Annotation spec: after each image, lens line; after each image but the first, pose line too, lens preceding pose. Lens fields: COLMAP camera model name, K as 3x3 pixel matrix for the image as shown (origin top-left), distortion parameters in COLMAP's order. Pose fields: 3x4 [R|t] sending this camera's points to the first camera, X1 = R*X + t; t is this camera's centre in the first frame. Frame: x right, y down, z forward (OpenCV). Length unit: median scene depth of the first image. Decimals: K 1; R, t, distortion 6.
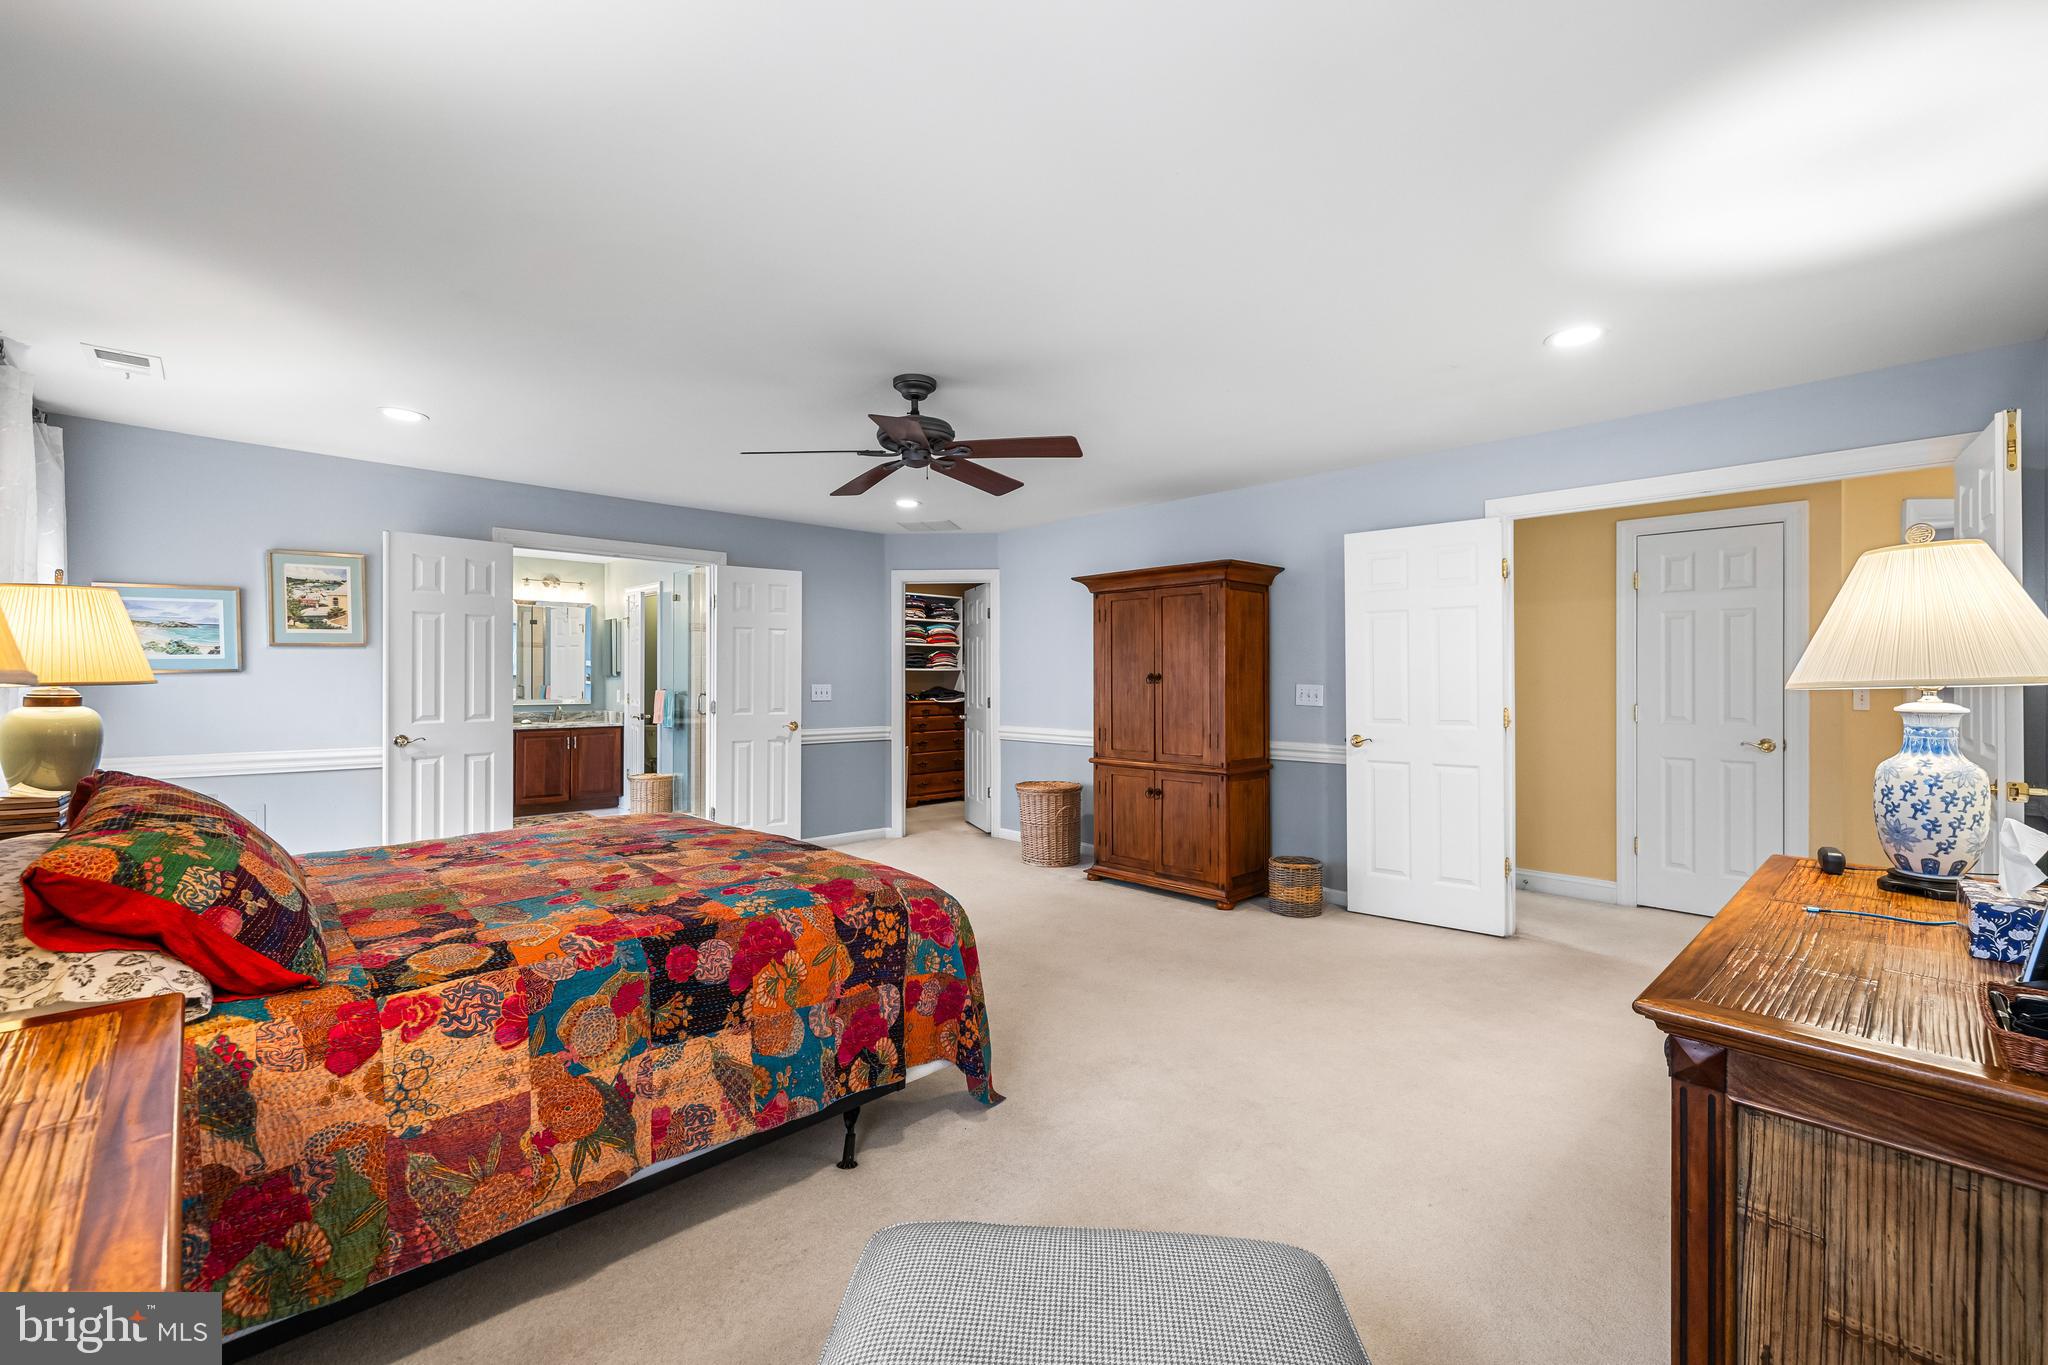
lens RADIAL K [[871.9, 0, 1029.2], [0, 871.9, 672.2], [0, 0, 1]] dist [0.002206, 0.000412]
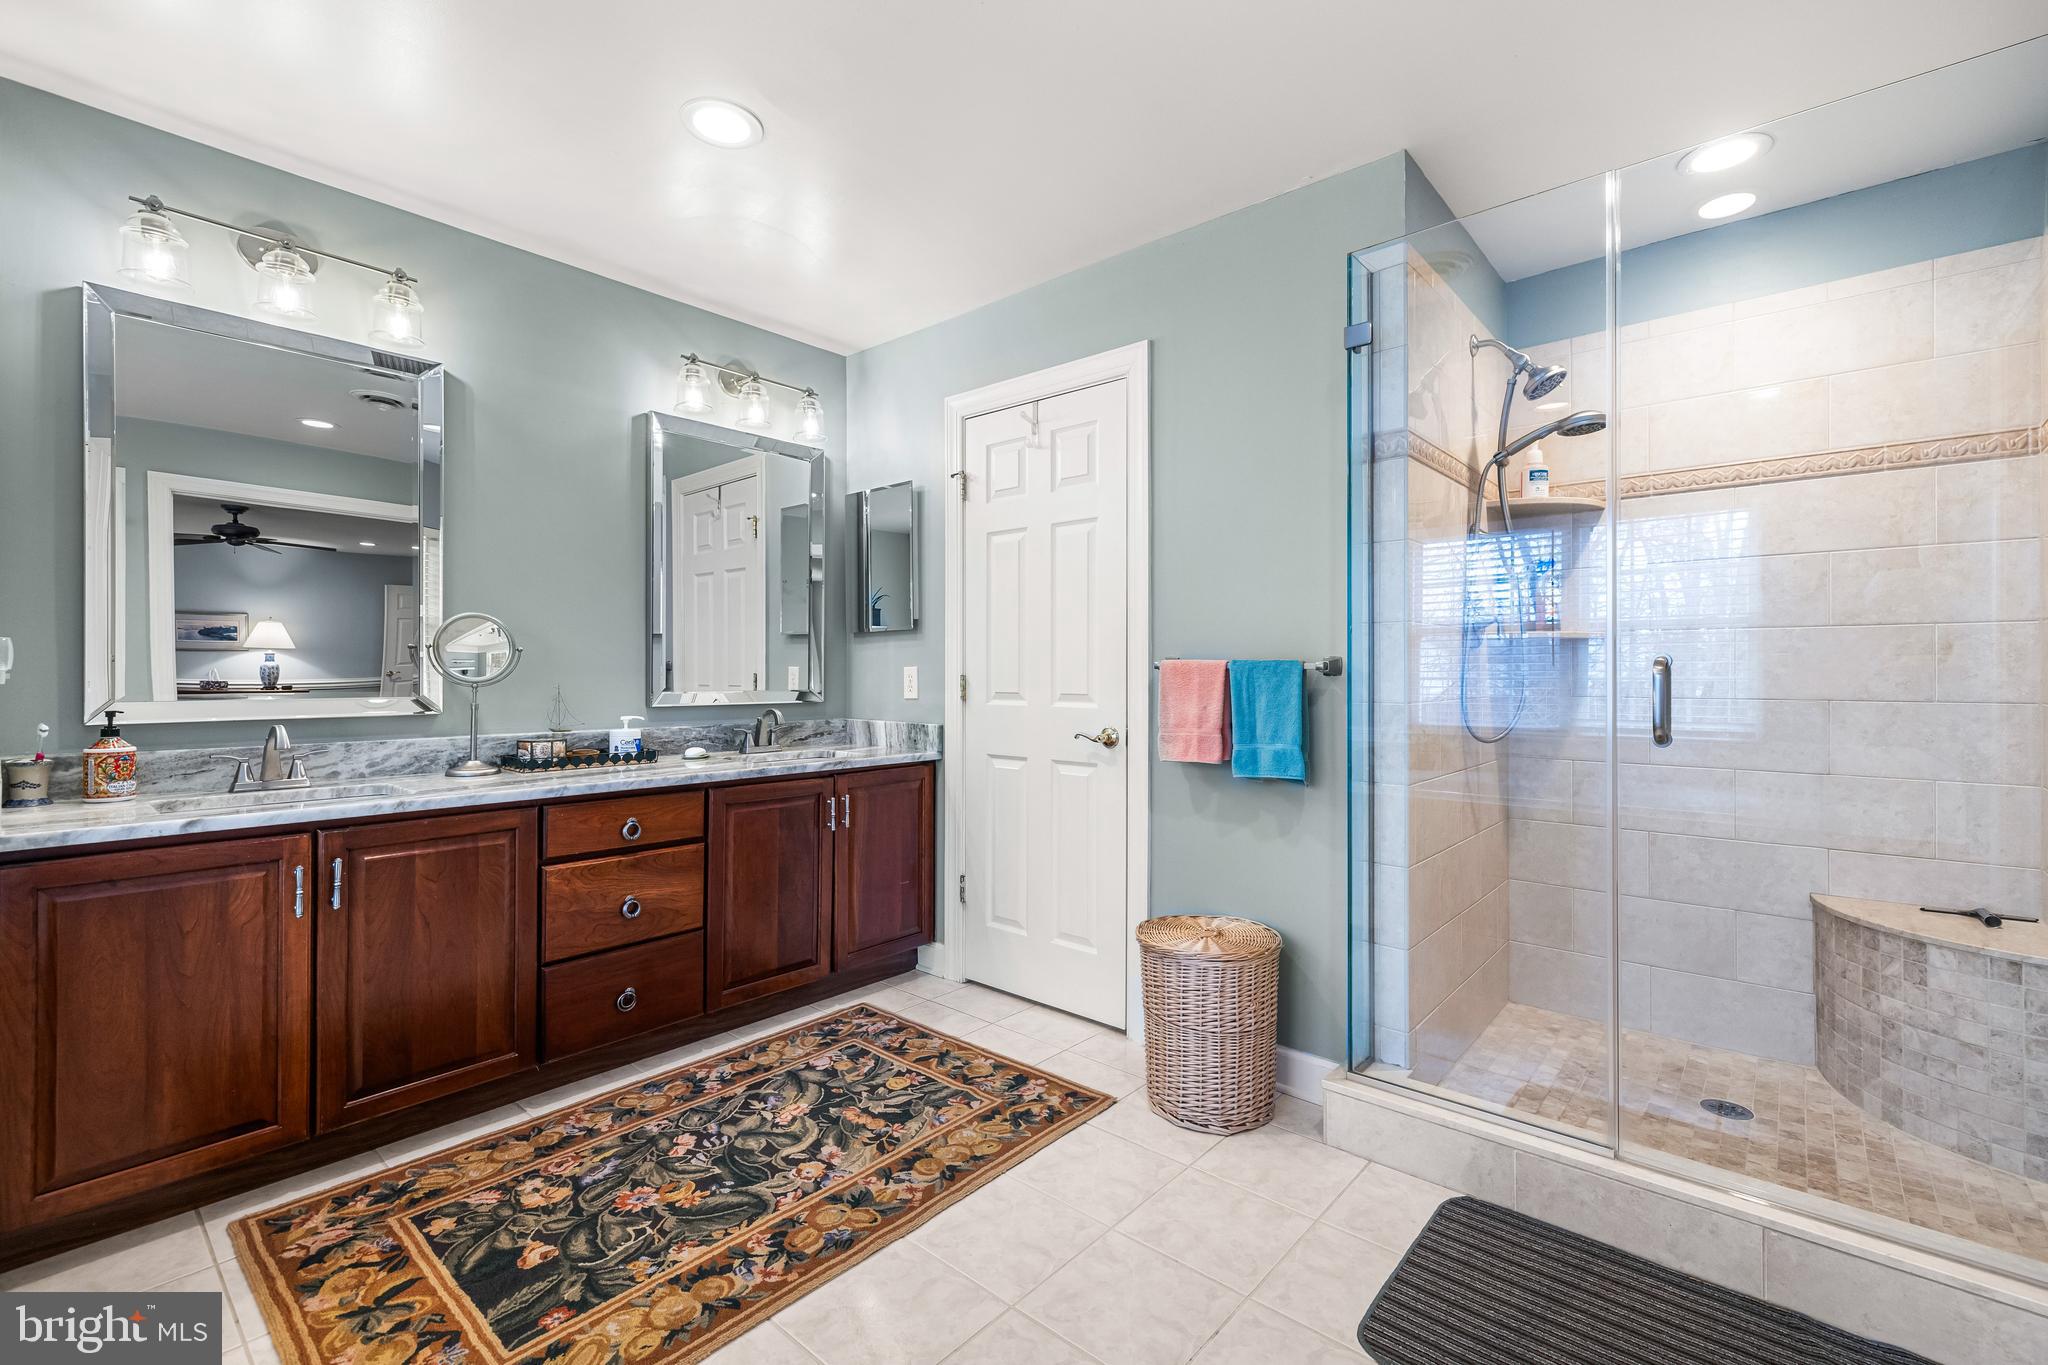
lens RADIAL K [[883.4, 0, 1019.9], [0, 883.4, 652.1], [0, 0, 1]] dist [0.004117, 0.000068]
pose [[0.997126, 0.001784, 0.075738, -0.457045], [-0.000016, 0.999727, -0.023348, 0.023555], [-0.075759, 0.023279, 0.996854, 0.609658]]
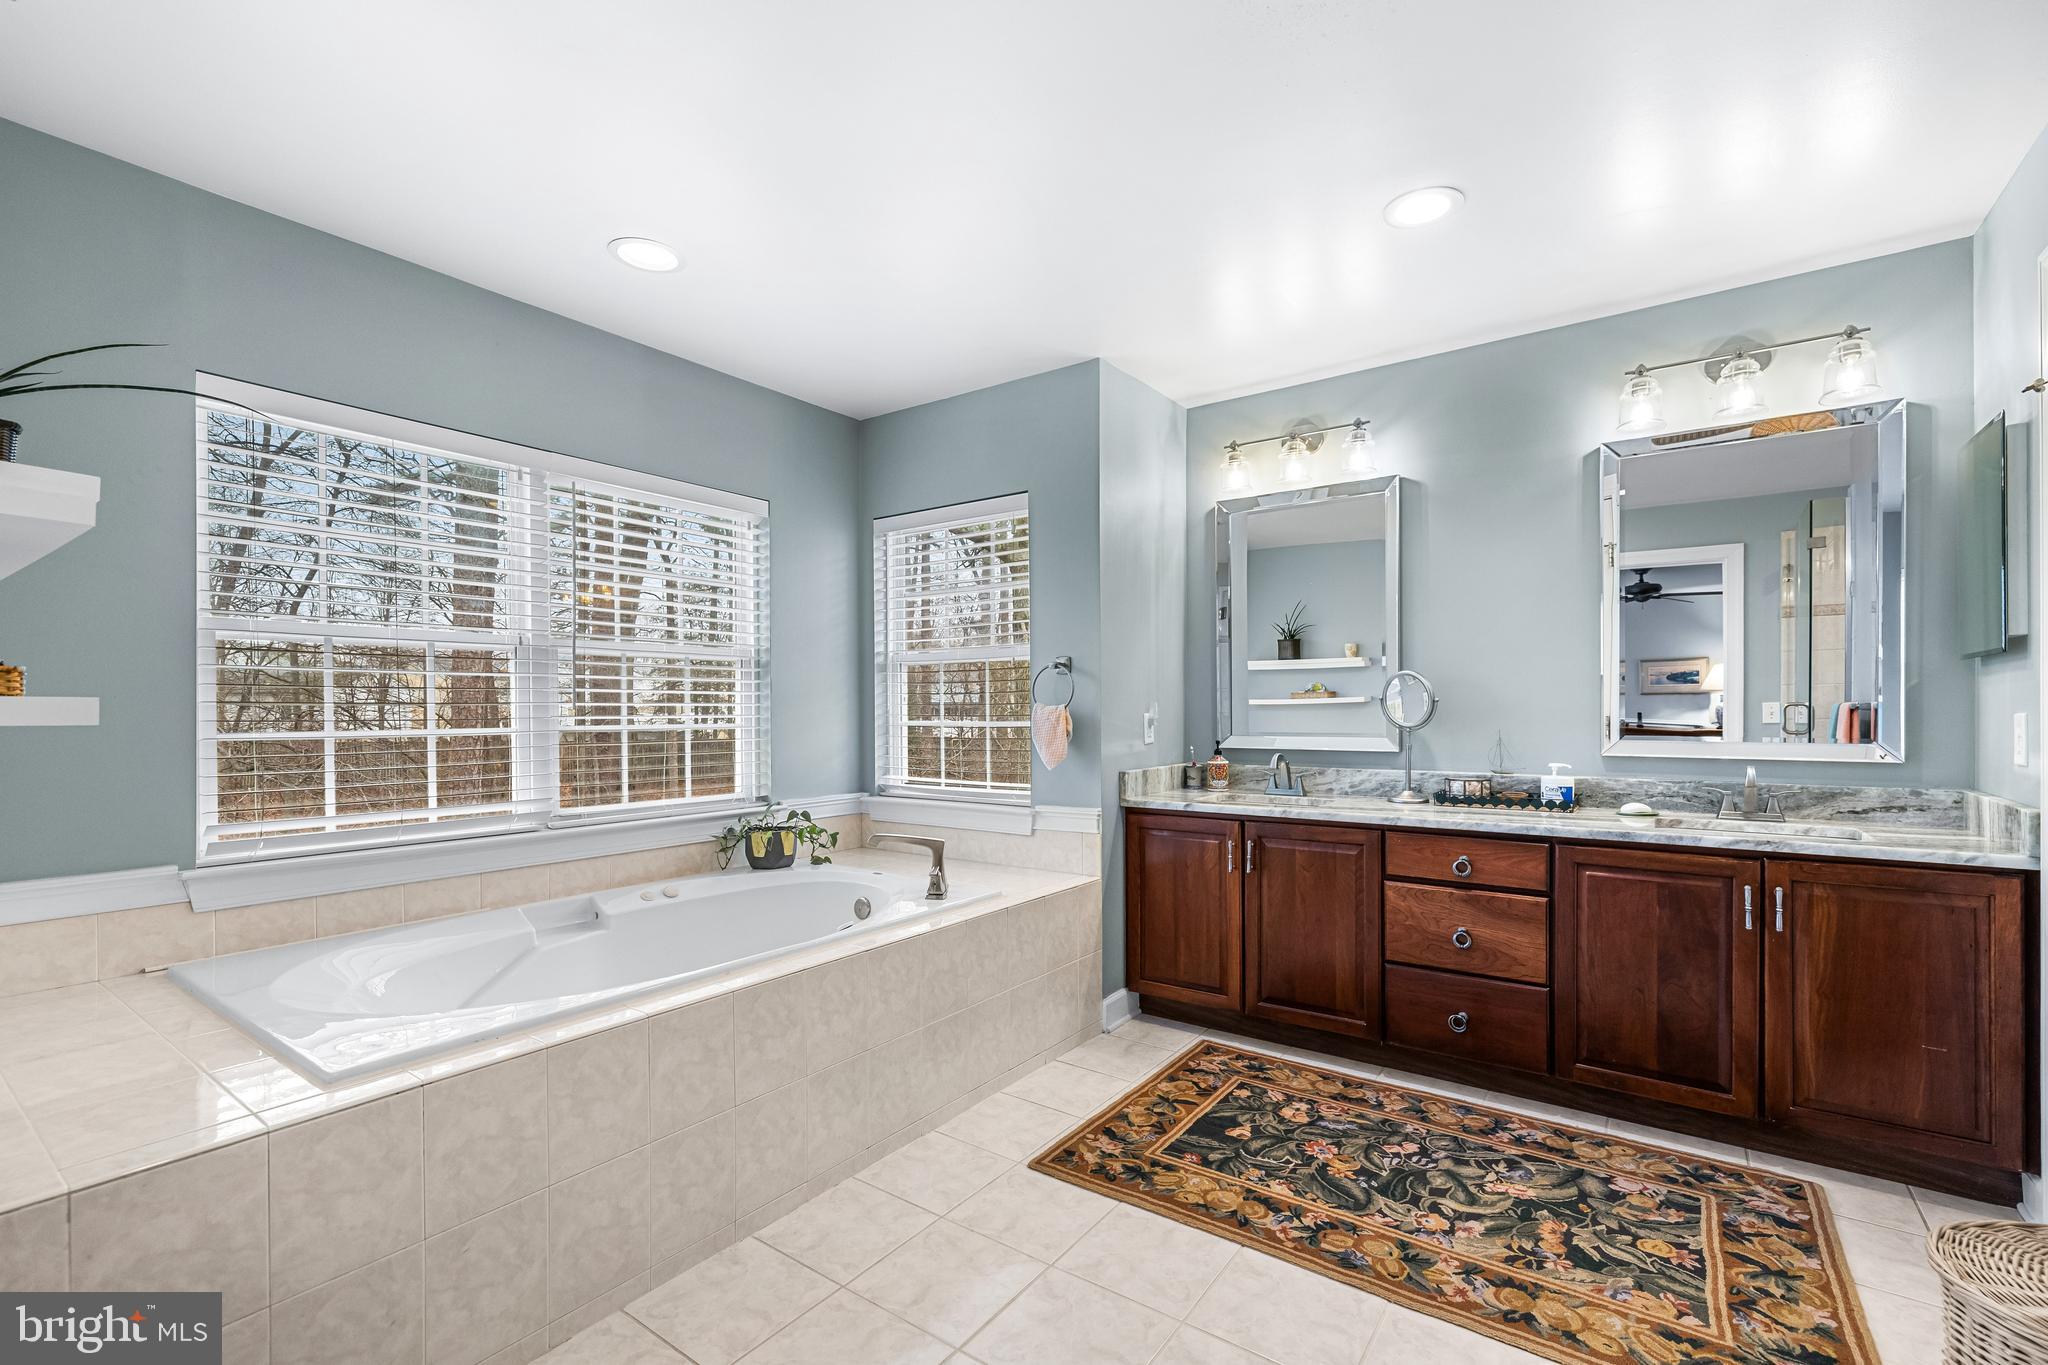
lens RADIAL K [[882.5, 0, 1033.3], [0, 882.5, 688.6], [0, 0, 1]] dist [0.000172, 0.000106]
pose [[0.180308, -0.027666, -0.983221, -0.286348], [0.002301, 0.999613, -0.027705, 0.020515], [0.983607, 0.002733, 0.180302, 0.700840]]
